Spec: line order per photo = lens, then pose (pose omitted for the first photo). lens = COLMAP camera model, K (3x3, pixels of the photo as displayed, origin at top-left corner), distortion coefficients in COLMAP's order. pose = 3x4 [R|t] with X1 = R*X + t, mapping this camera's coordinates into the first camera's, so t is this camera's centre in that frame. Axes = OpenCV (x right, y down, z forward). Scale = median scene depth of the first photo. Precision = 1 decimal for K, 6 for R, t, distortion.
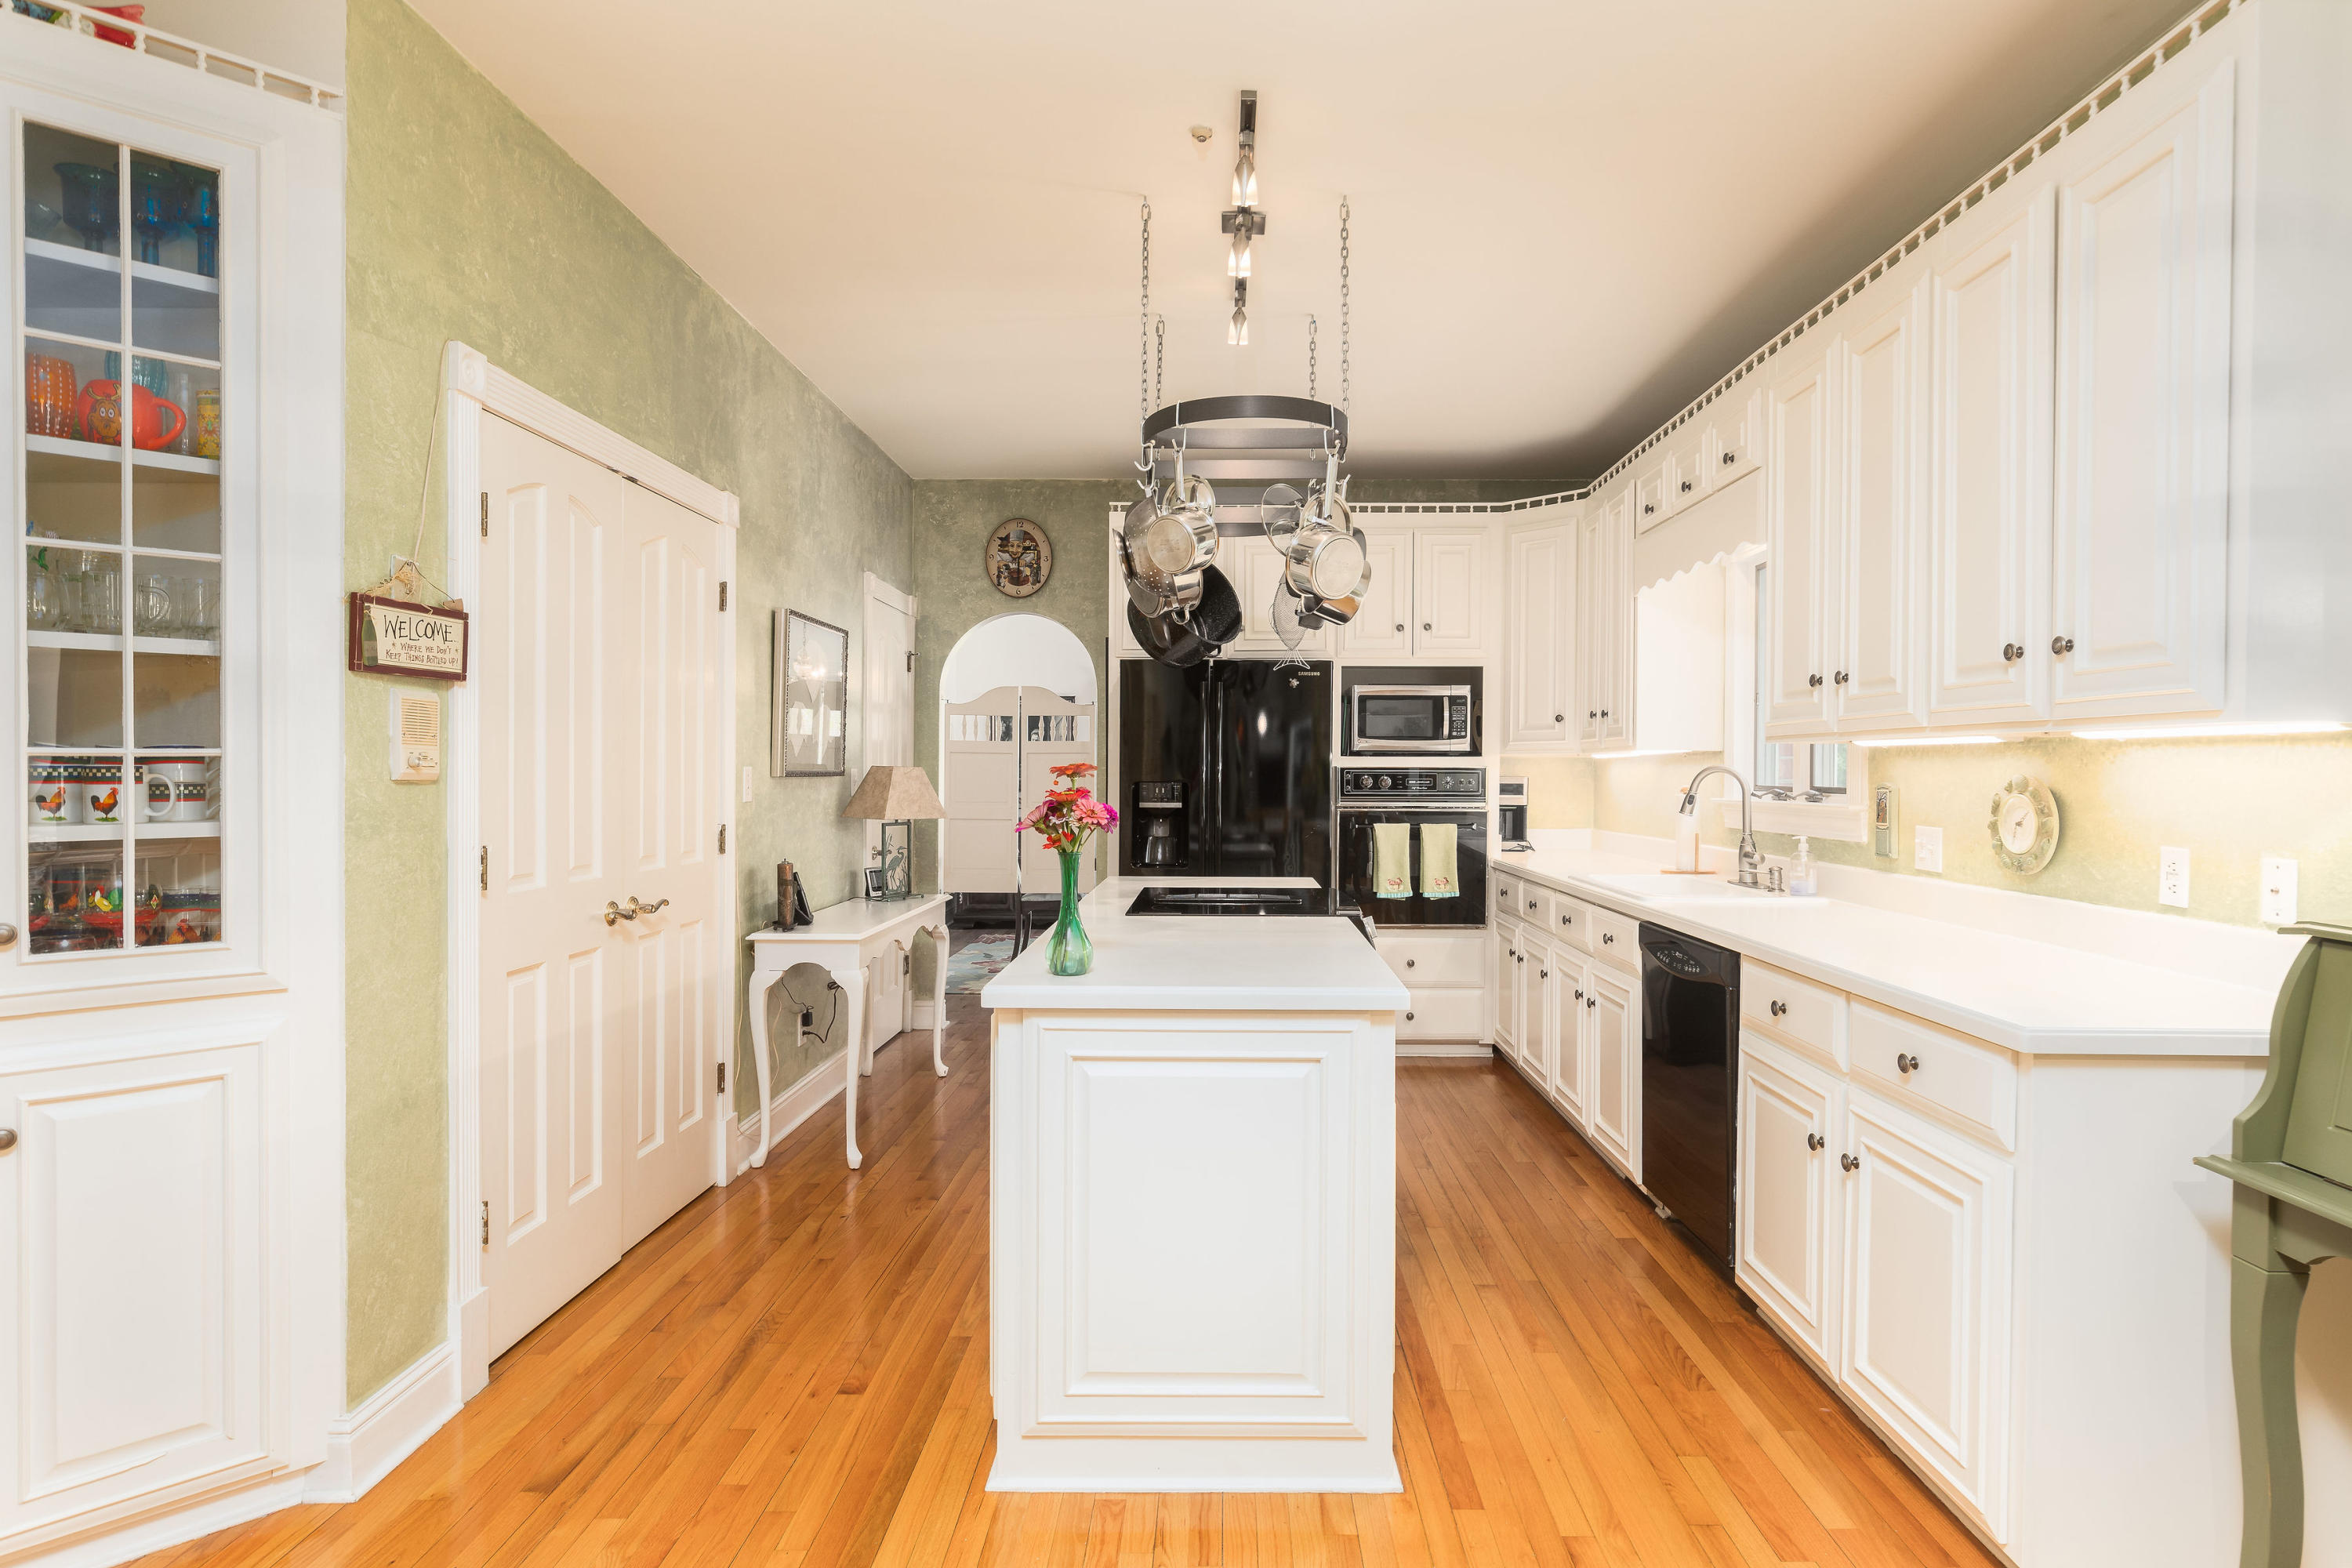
lens RADIAL K [[1225.4, 0, 1185.5], [0, 1225.4, 790.9], [0, 0, 1]] dist [-0.010100, -0.000326]
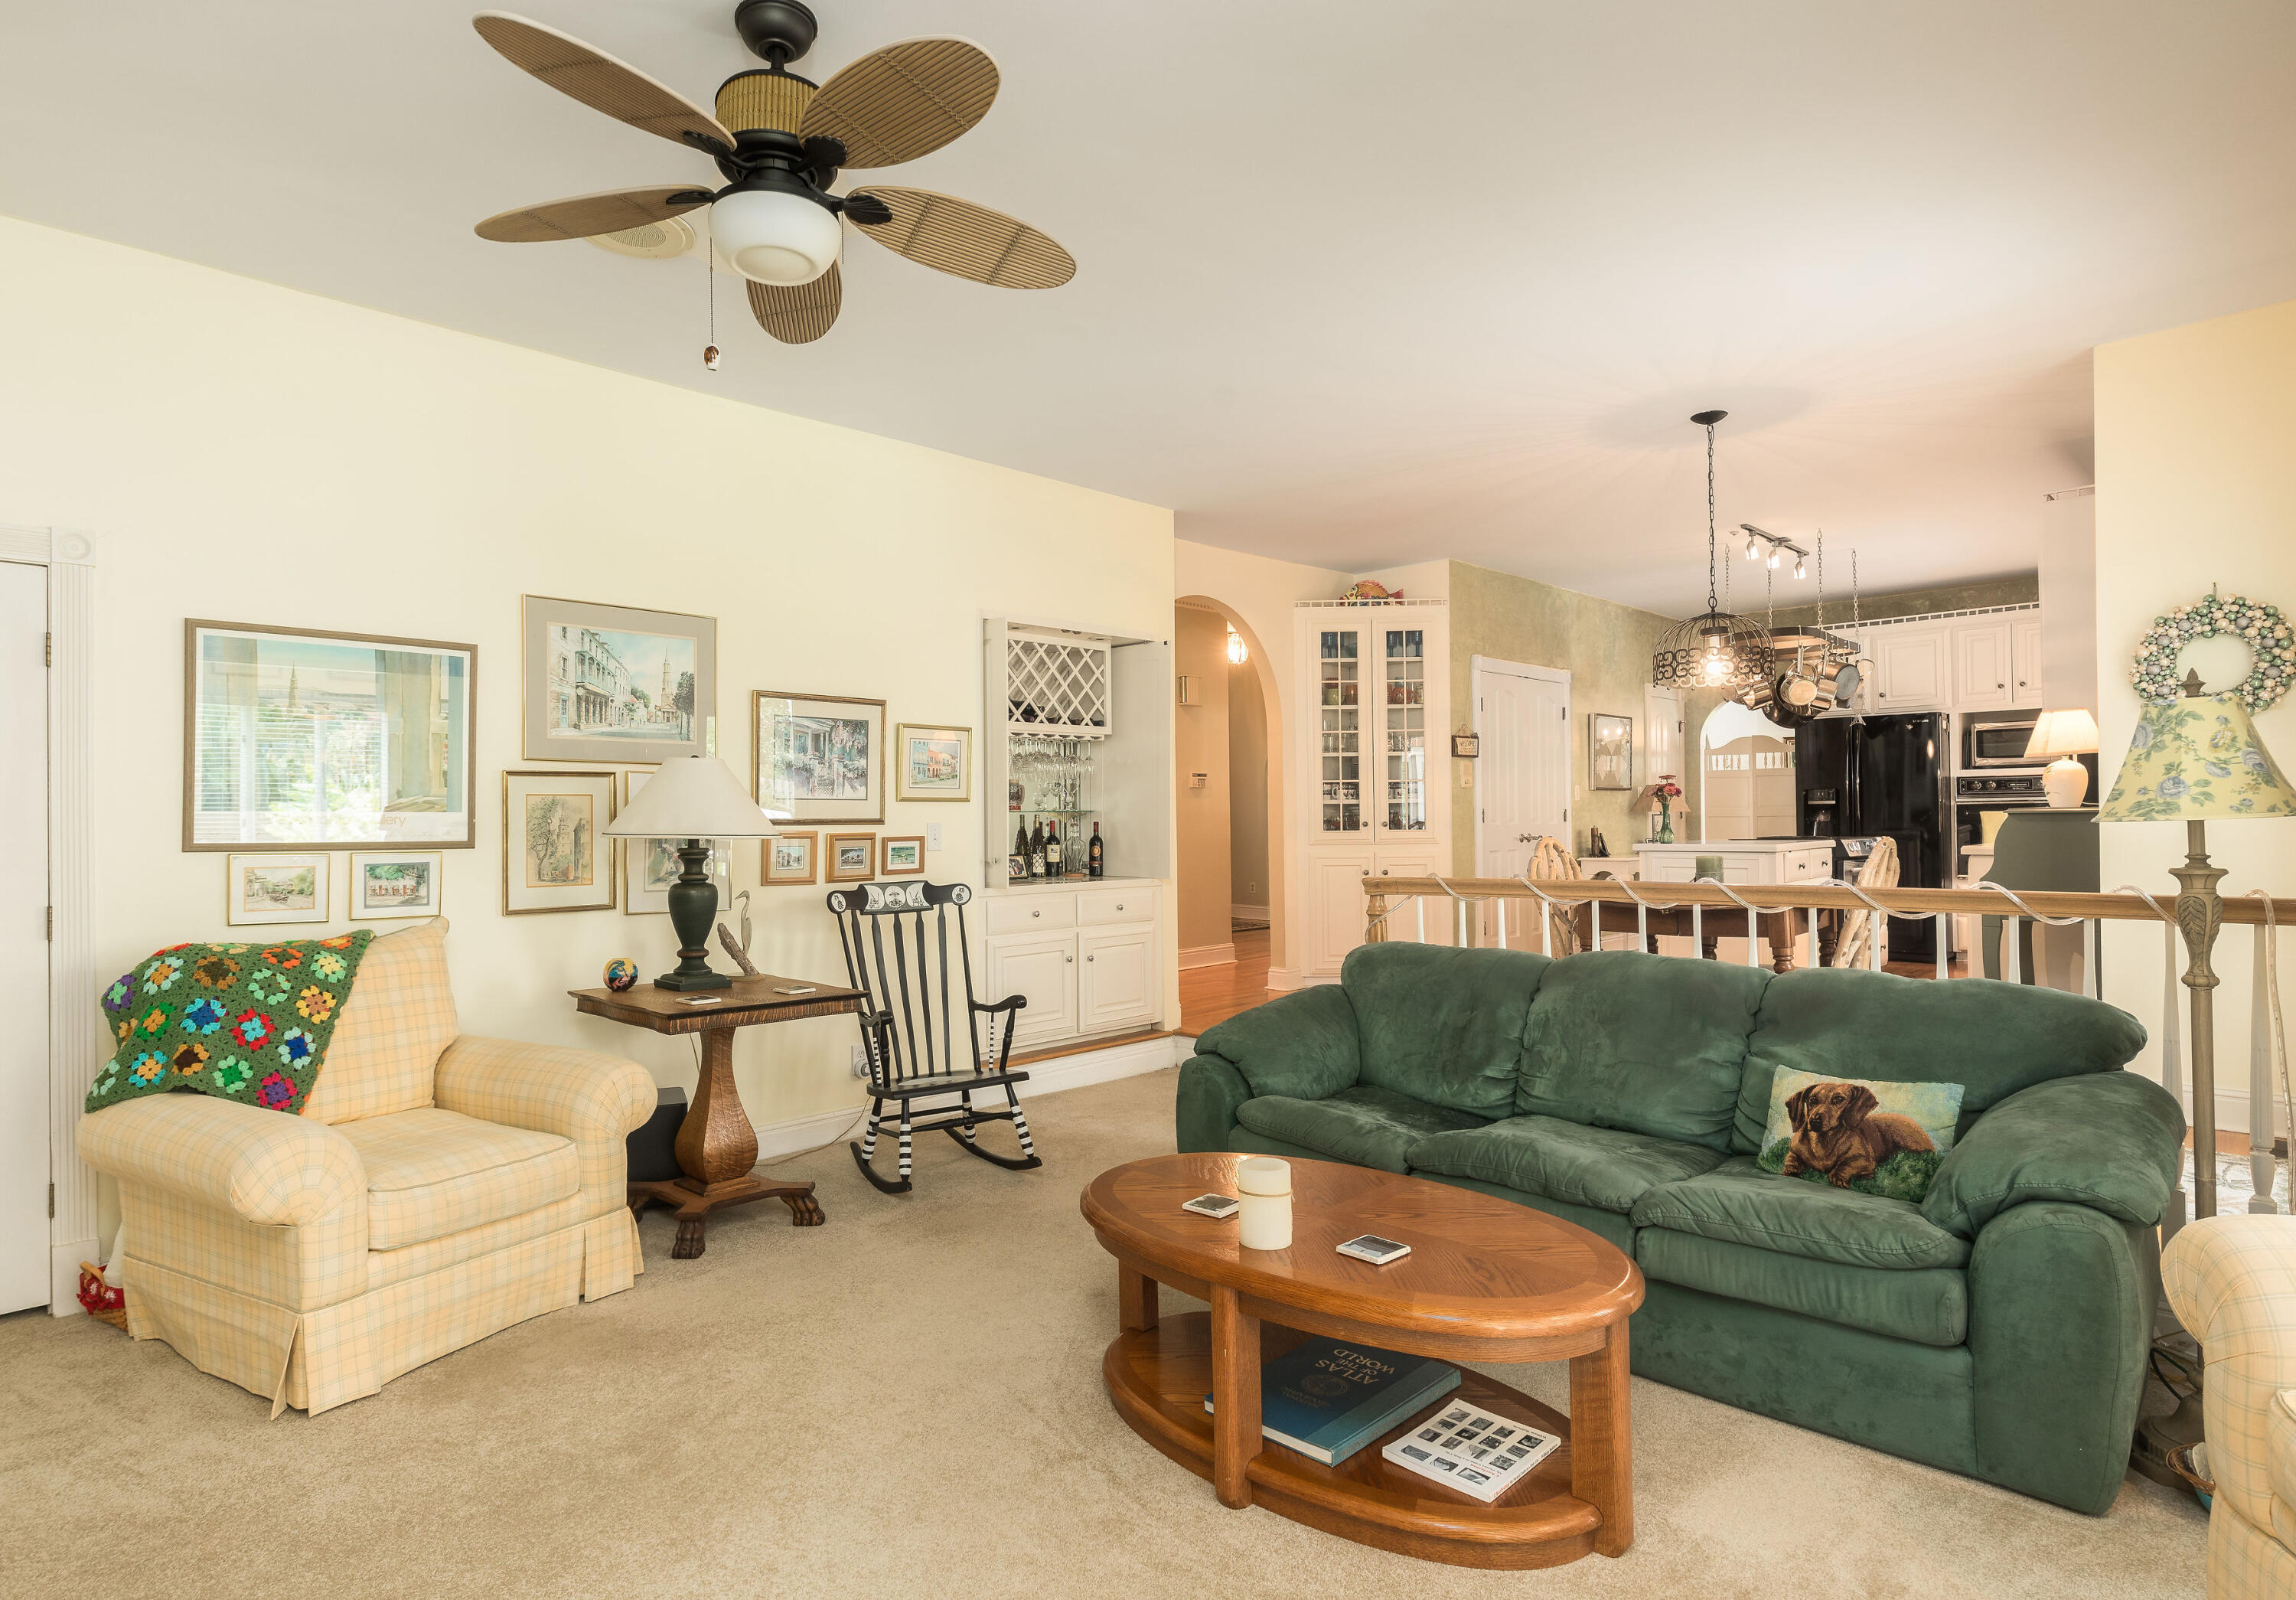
lens RADIAL K [[1258.1, 0, 1104.7], [0, 1258.1, 819.4], [0, 0, 1]] dist [-0.000660, 0.000283]
pose [[0.732186, -0.014102, -0.680959, 0.520414], [0.006157, 0.999882, -0.014087, 0.063244], [0.681077, 0.006122, 0.732186, -1.153894]]
